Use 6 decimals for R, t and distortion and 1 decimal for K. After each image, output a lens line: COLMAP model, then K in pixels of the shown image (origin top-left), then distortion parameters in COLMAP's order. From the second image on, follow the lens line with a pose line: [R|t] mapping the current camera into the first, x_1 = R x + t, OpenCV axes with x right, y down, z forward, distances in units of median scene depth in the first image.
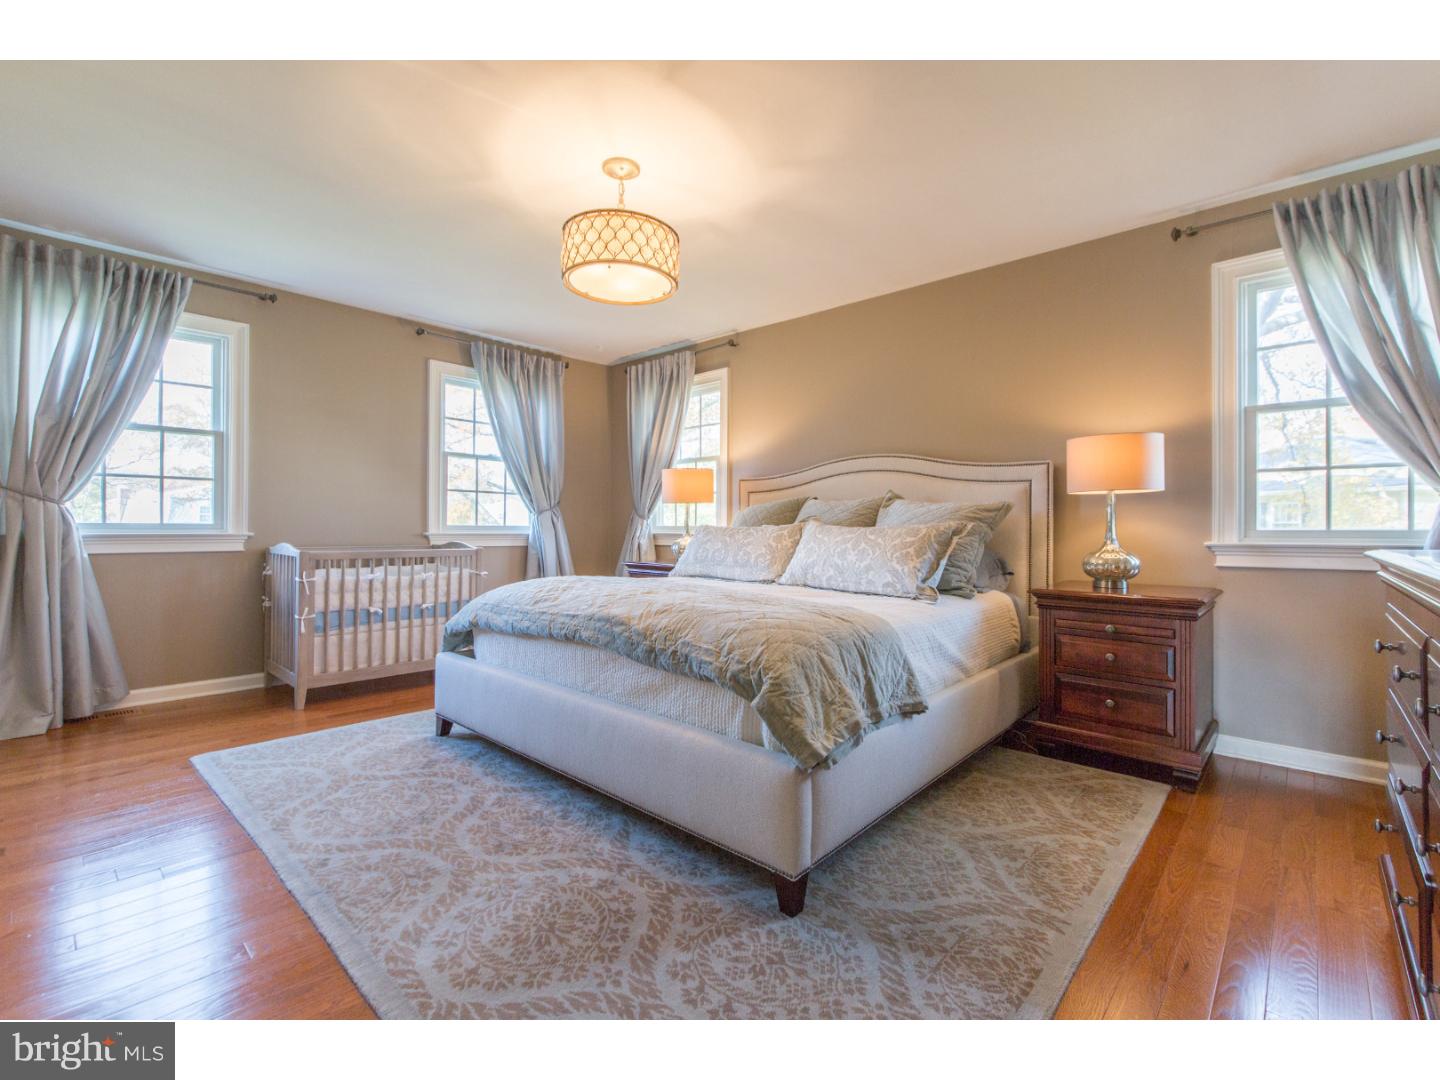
lens RADIAL K [[640.1, 0, 728.4], [0, 640.1, 530.6], [0, 0, 1]] dist [-0.005037, -0.000839]
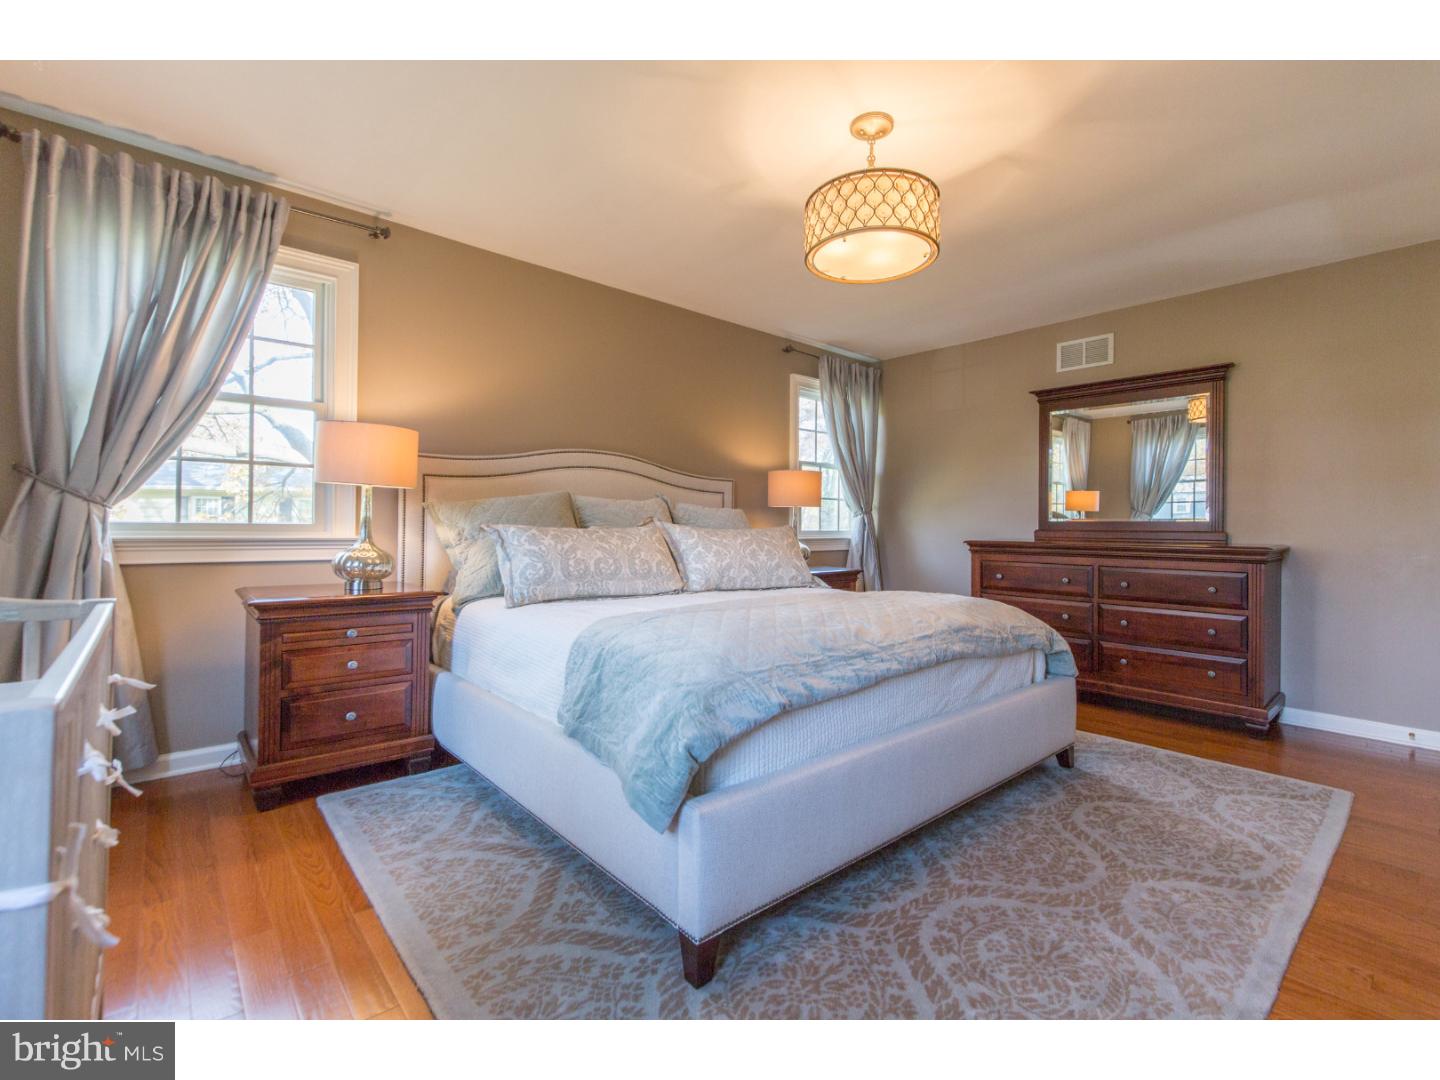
lens RADIAL K [[640.1, 0, 727.2], [0, 640.1, 530.3], [0, 0, 1]] dist [-0.005037, -0.000839]
pose [[0.119267, -0.006376, 0.992842, -0.898519], [-0.005041, 0.999963, 0.007027, -0.012387], [-0.992849, -0.005843, 0.119230, 0.916488]]
